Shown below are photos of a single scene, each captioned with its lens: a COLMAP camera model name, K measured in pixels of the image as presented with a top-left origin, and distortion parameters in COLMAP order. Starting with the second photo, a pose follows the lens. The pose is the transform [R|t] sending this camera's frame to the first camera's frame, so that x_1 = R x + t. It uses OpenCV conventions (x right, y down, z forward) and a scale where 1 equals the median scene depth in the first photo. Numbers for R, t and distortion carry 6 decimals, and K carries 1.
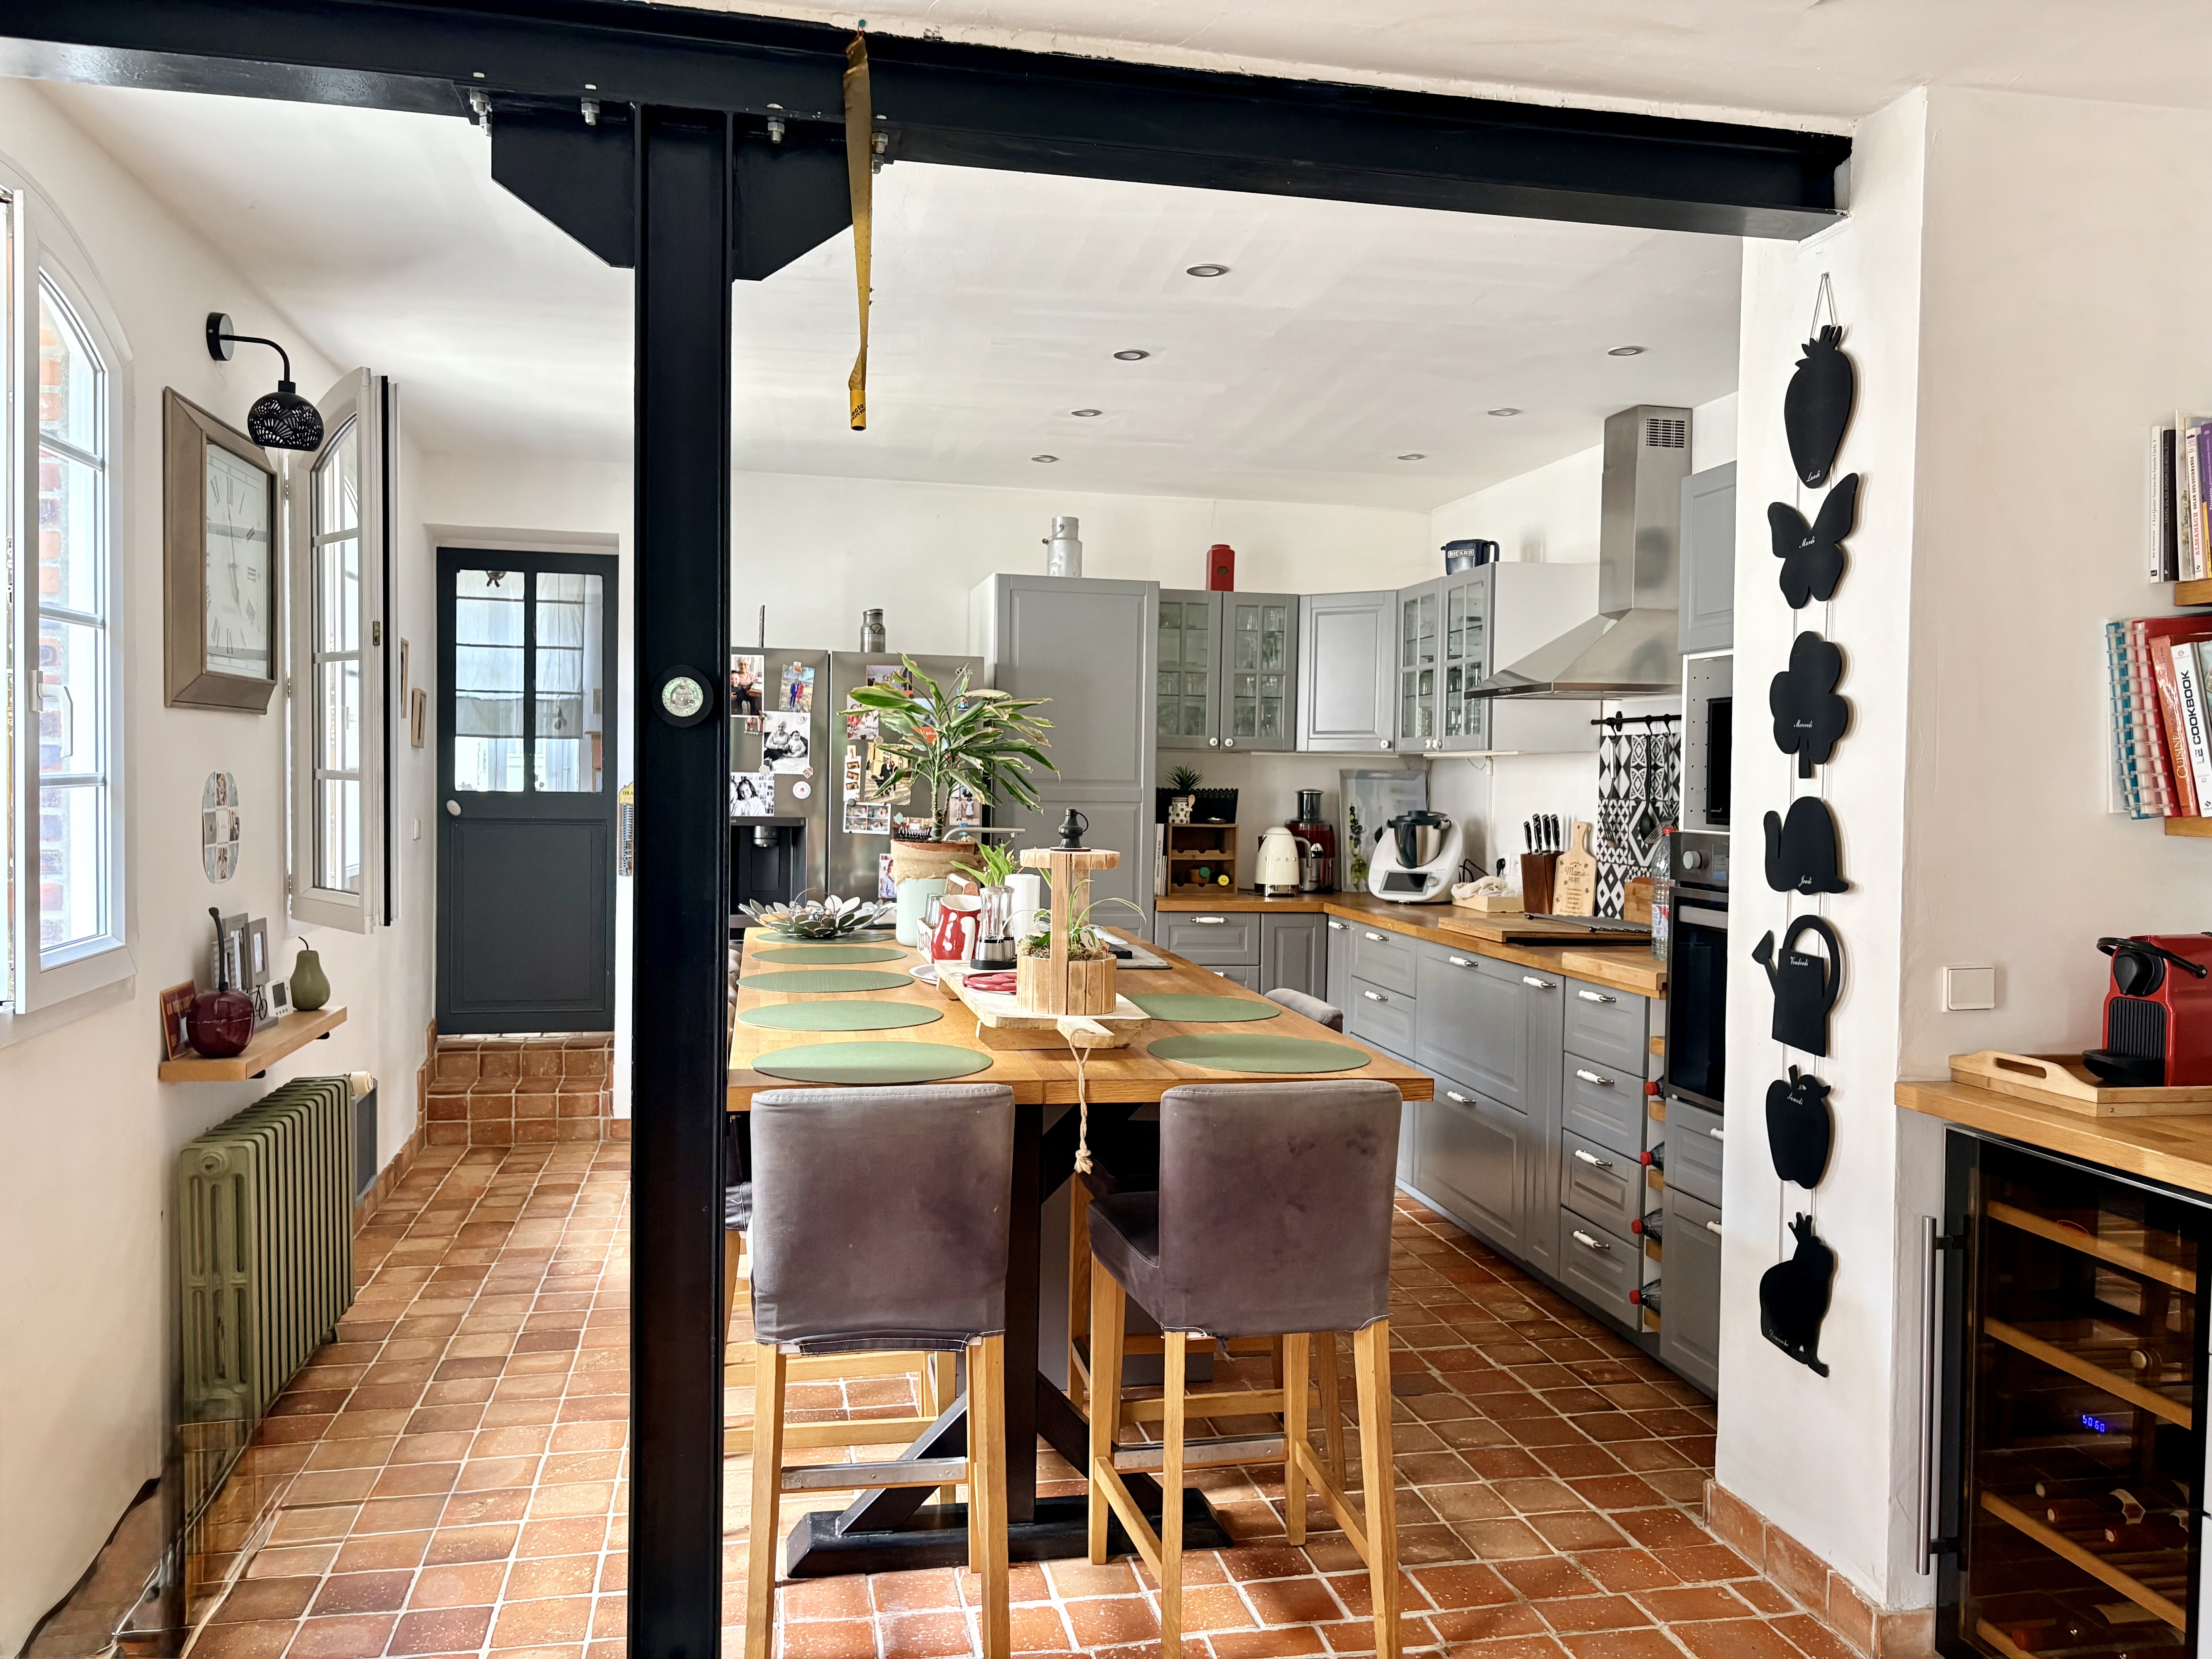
lens RADIAL K [[1612.7, 0, 1106.6], [0, 1612.7, 831.5], [0, 0, 1]] dist [0.013112, -0.006931]
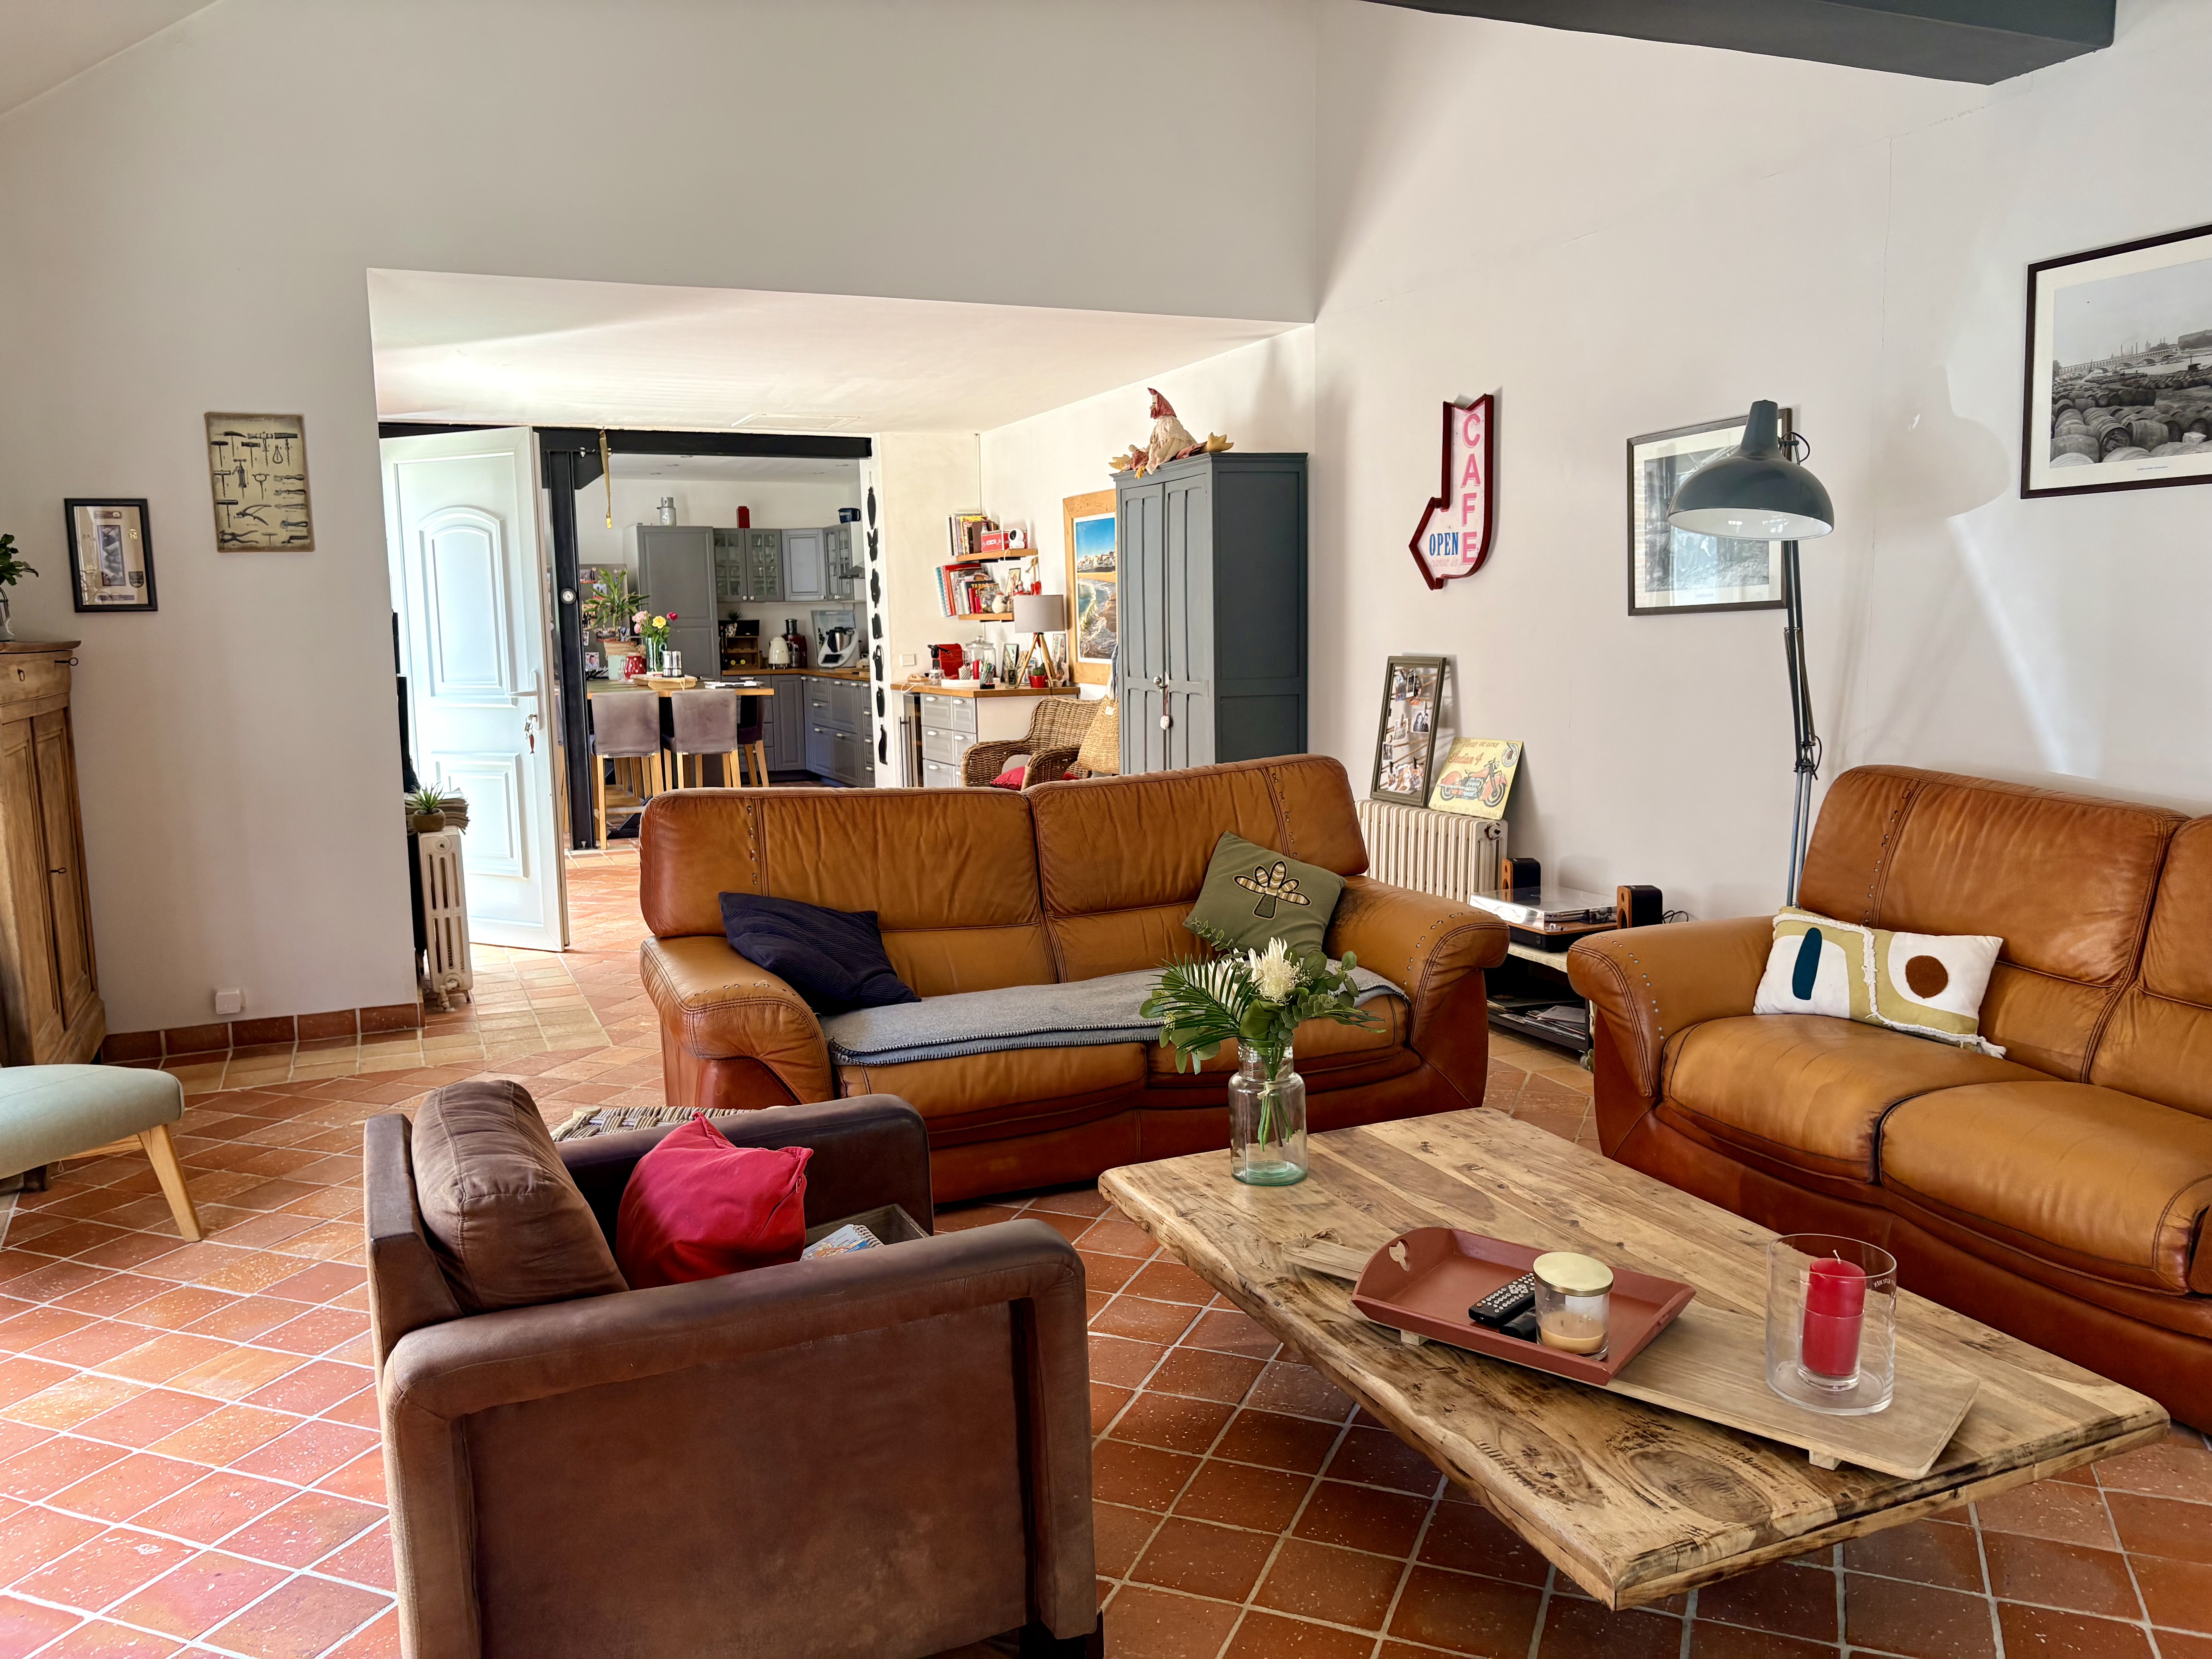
lens RADIAL K [[1612.7, 0, 1101.7], [0, 1612.7, 829.5], [0, 0, 1]] dist [0.013112, -0.006931]
pose [[0.975820, -0.056213, 0.211226, 0.061209], [0.035675, 0.994366, 0.099821, 0.057172], [-0.215647, -0.089872, 0.972327, -1.300875]]
